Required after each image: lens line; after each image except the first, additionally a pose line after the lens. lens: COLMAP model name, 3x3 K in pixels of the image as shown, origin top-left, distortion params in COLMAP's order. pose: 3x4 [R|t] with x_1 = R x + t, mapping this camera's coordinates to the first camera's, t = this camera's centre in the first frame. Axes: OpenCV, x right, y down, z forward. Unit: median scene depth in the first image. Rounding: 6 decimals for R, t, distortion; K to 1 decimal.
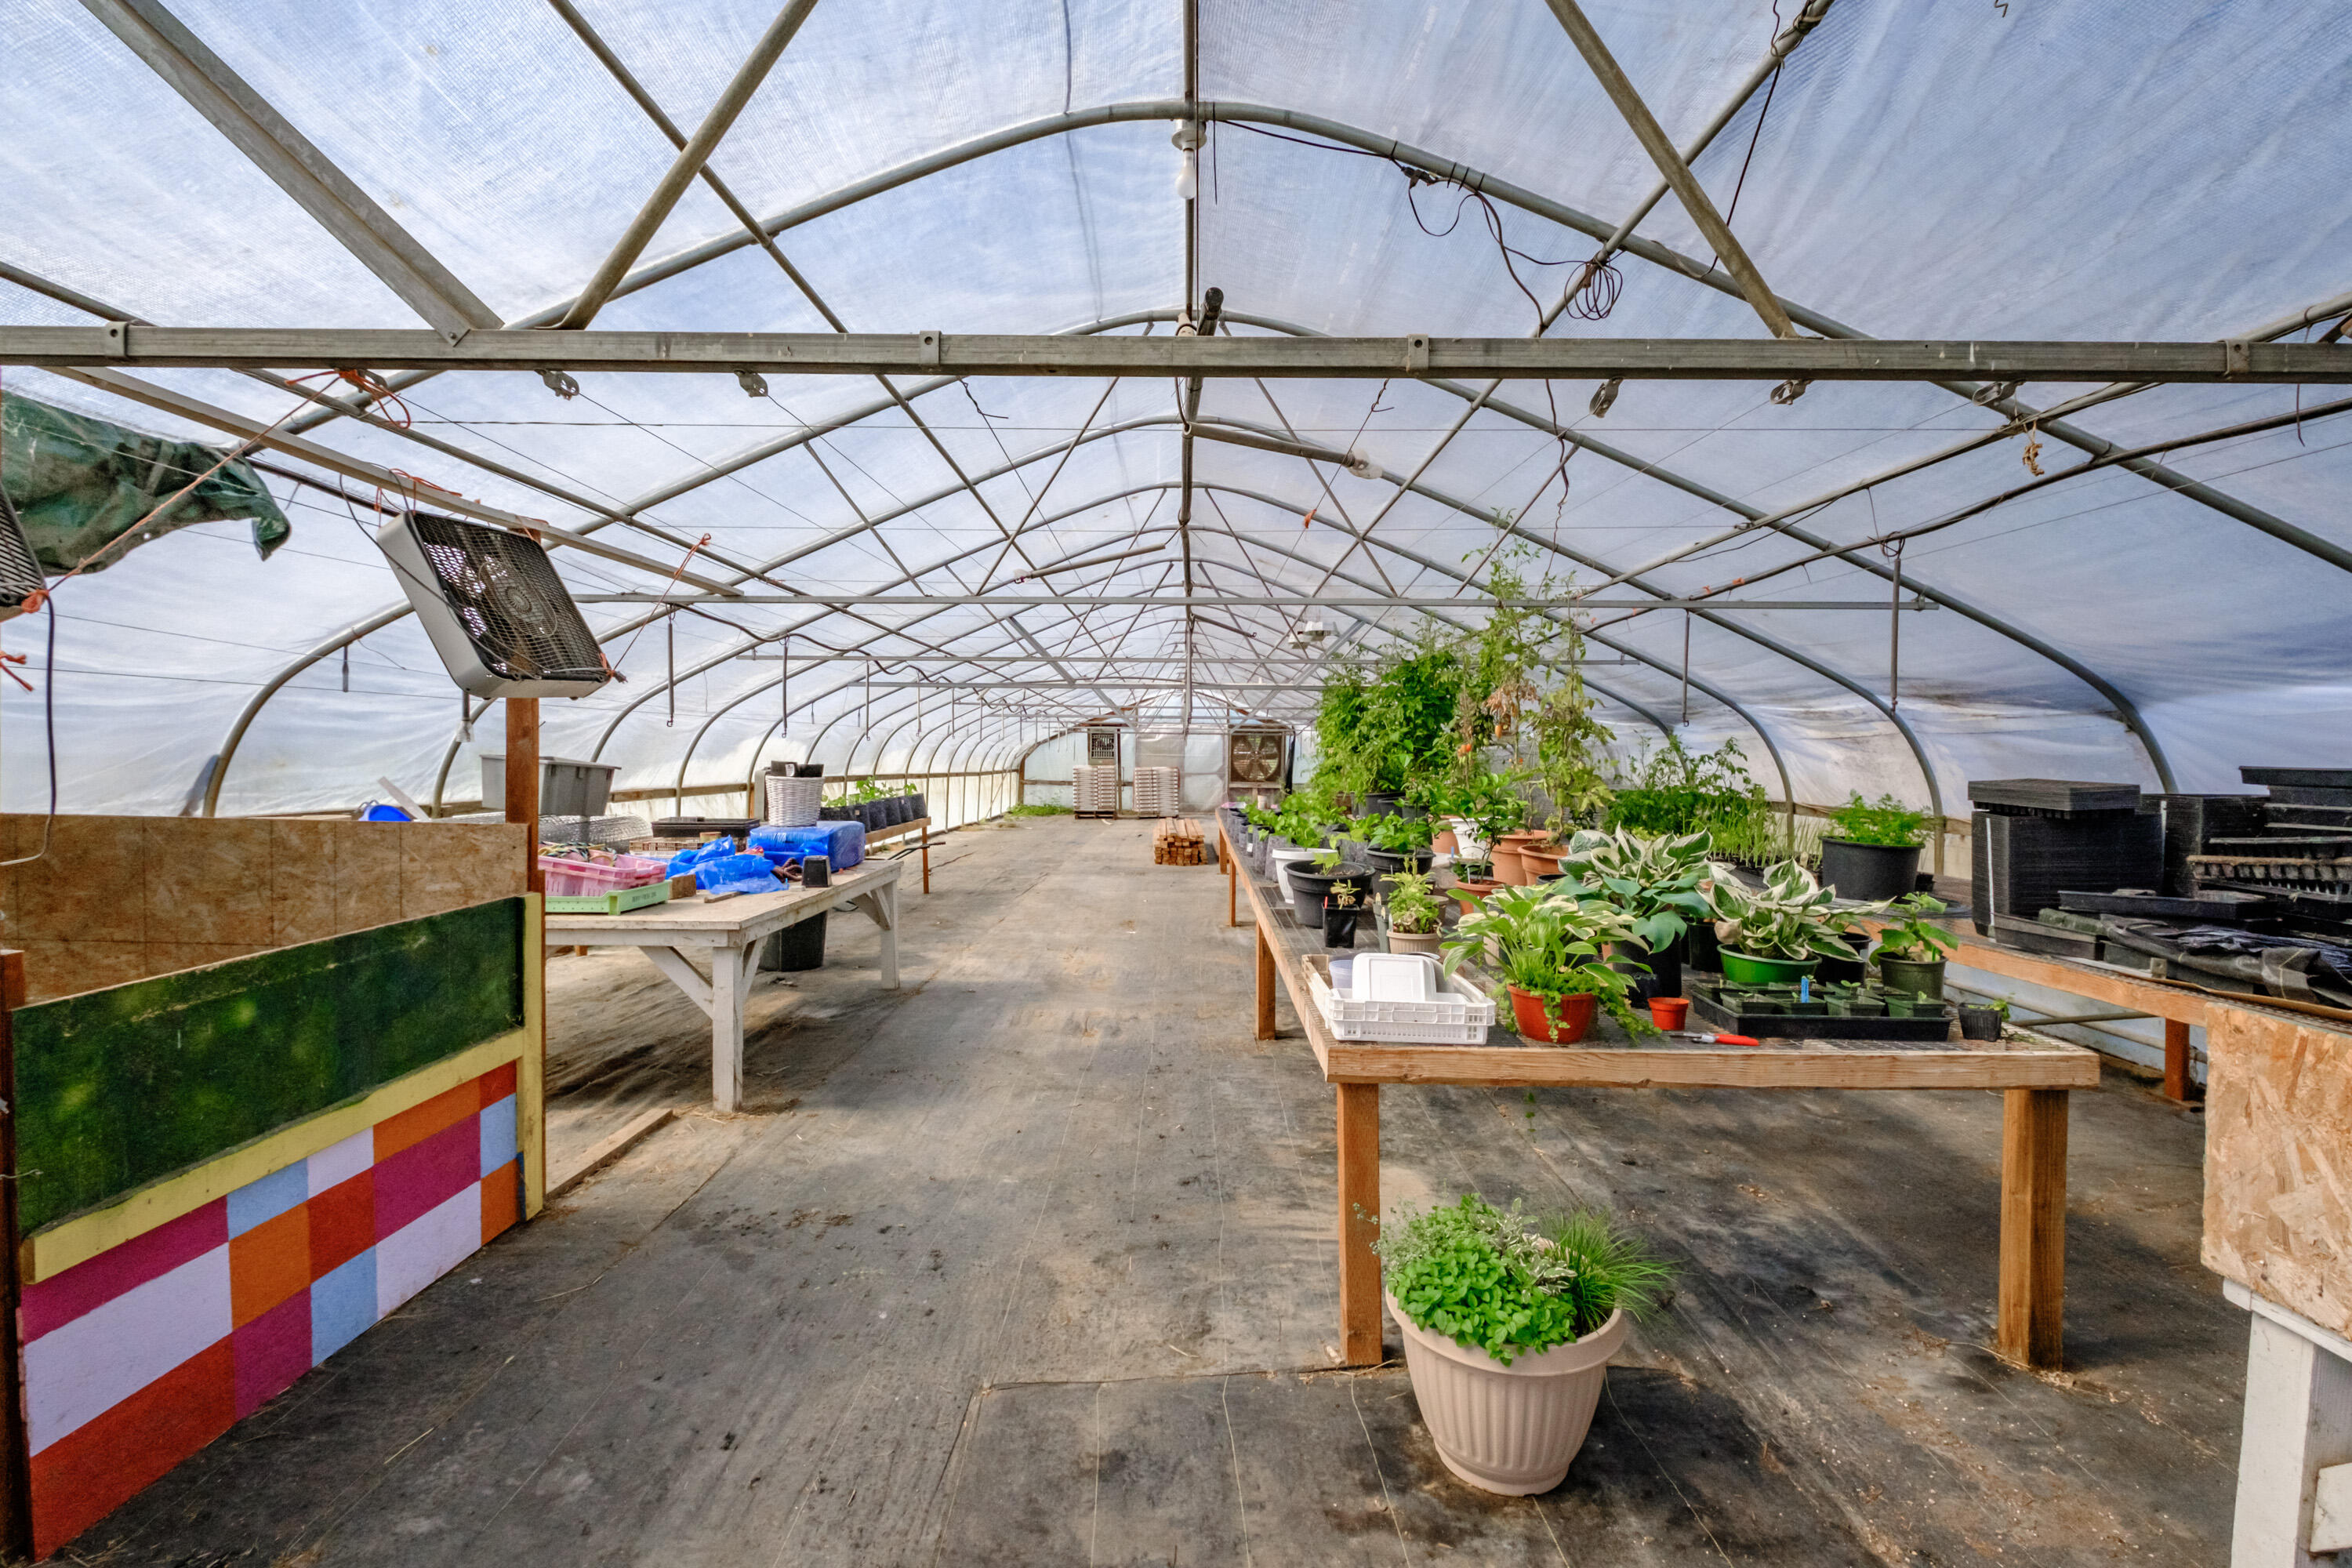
lens RADIAL K [[1002.8, 0, 1176.0], [0, 1002.8, 784.0], [0, 0, 1]] dist [0.000378, 0.000036]
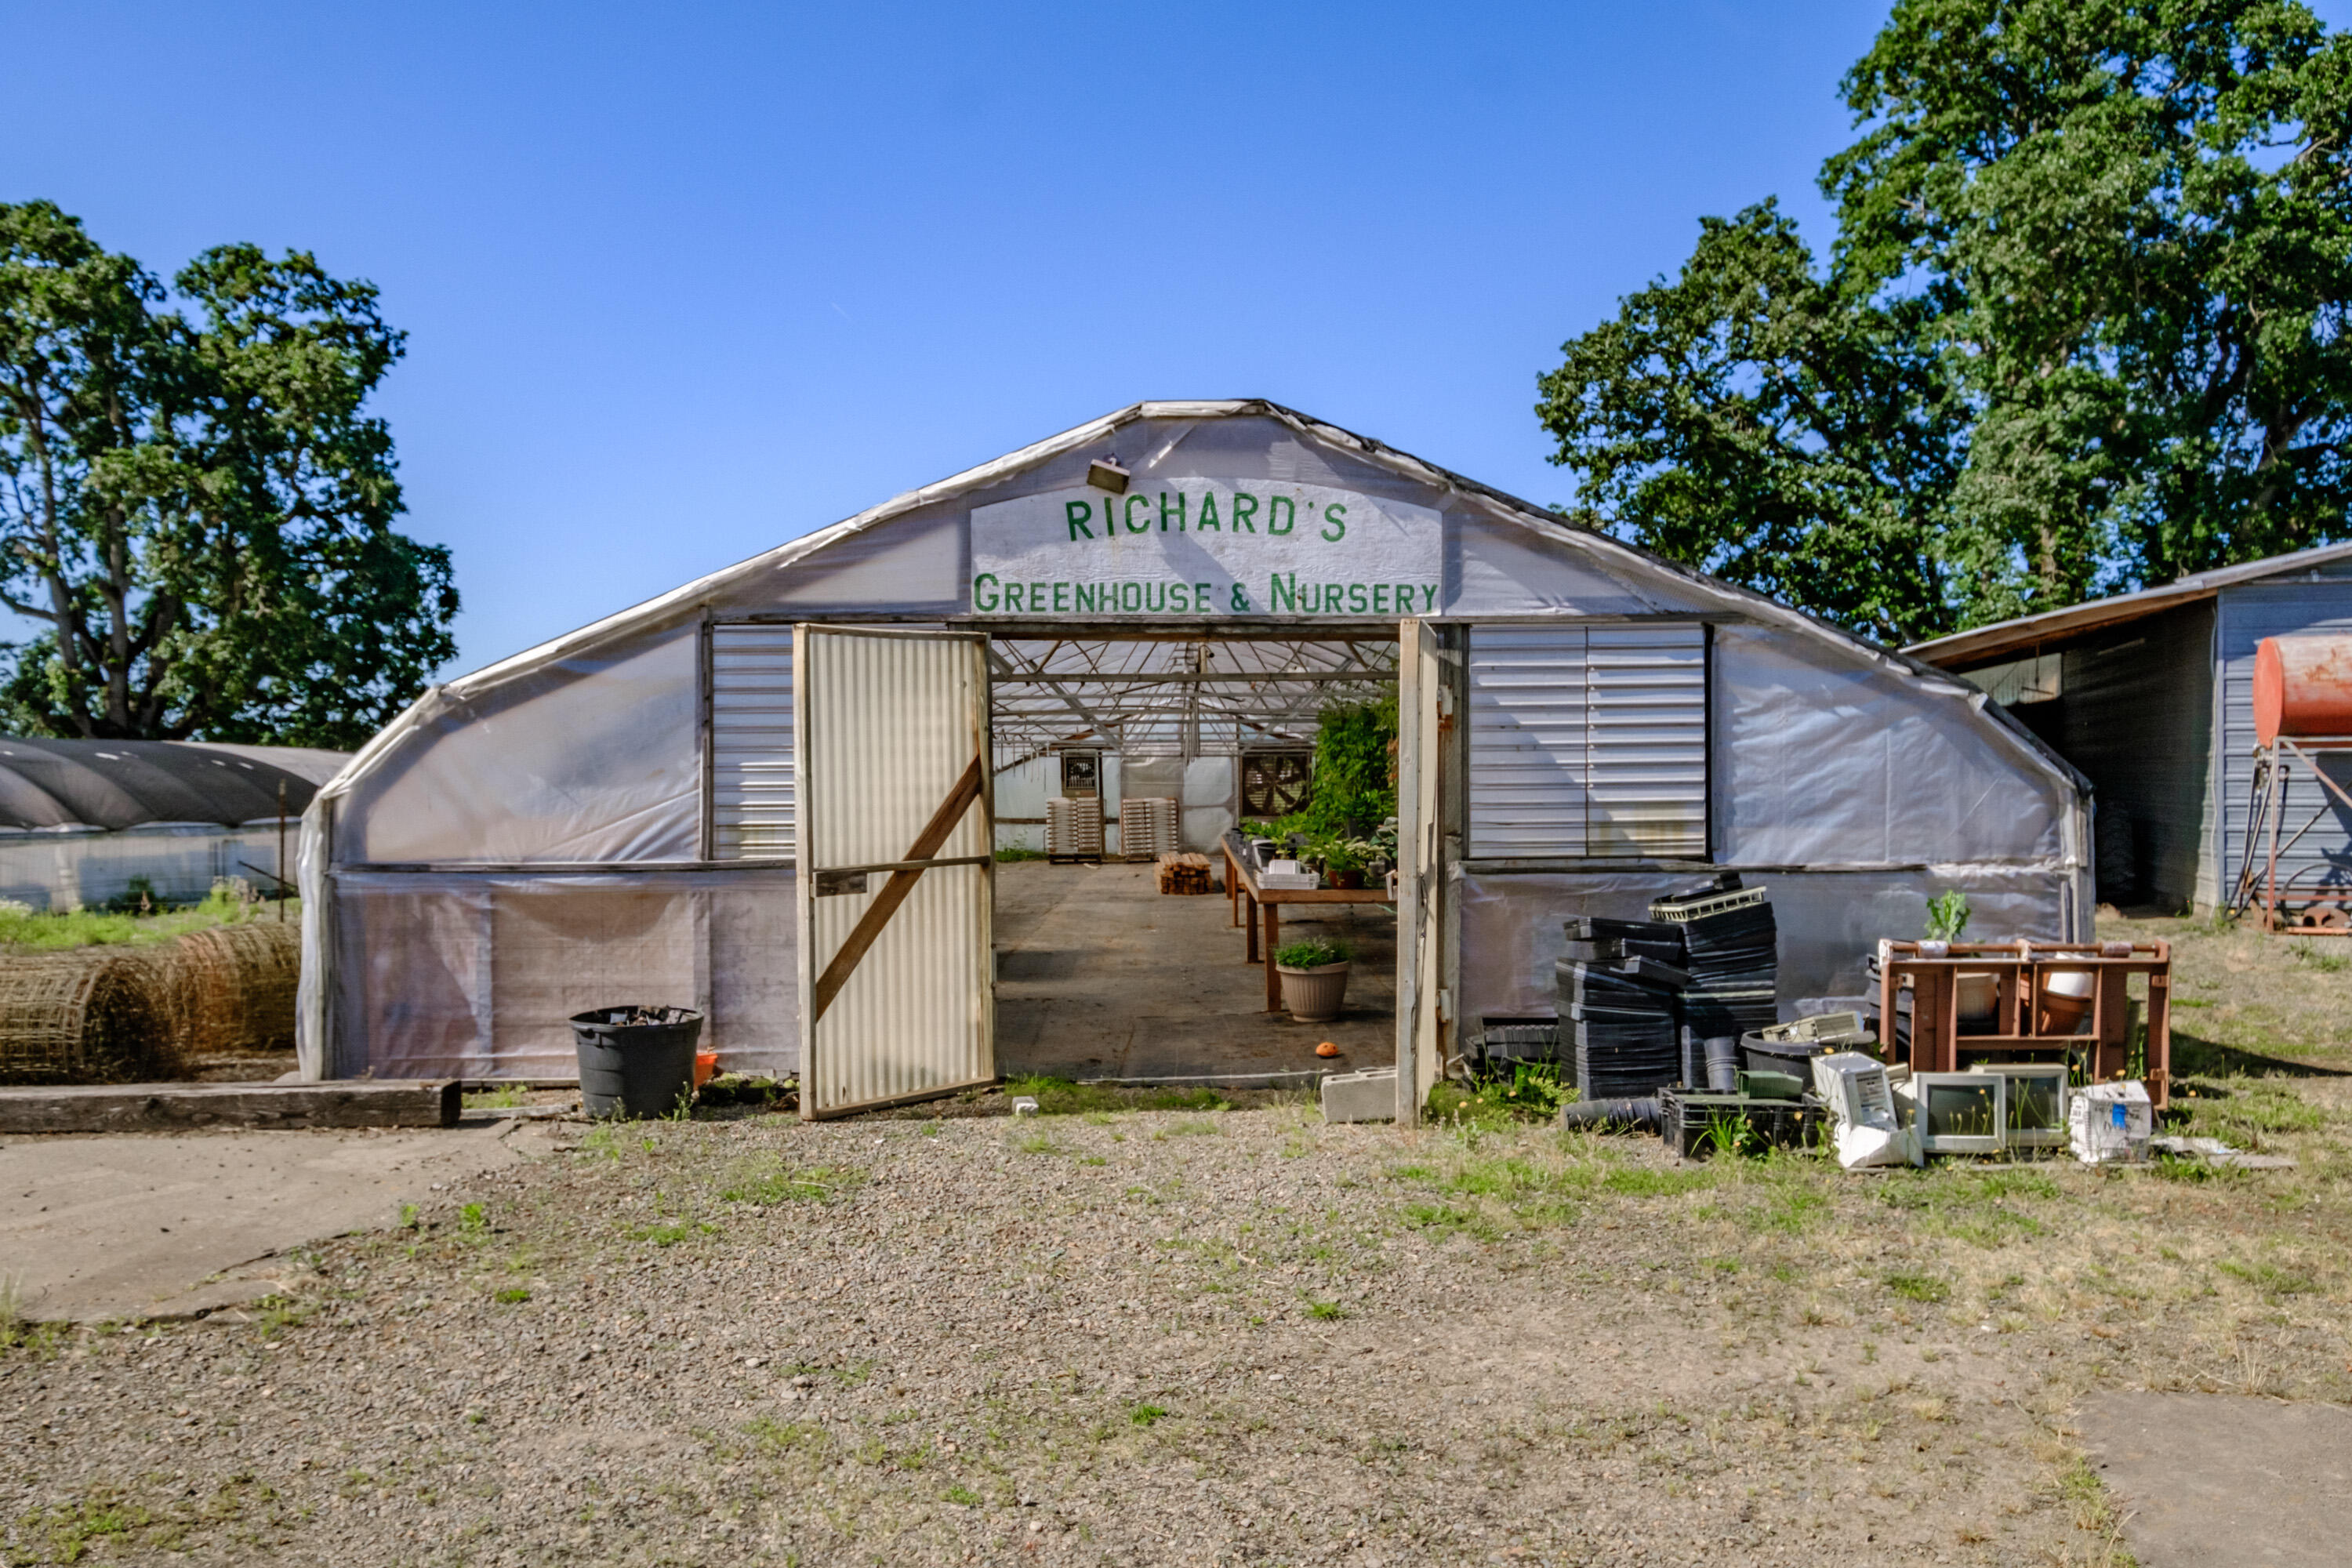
lens RADIAL K [[1694.2, 0, 1176.0], [0, 1694.2, 784.0], [0, 0, 1]] dist [0.000047, -0.000017]
pose [[0.999856, -0.013621, 0.010153, -0.011188], [0.013897, 0.999521, -0.027644, 0.008780], [-0.009771, 0.027781, 0.999566, -0.347880]]
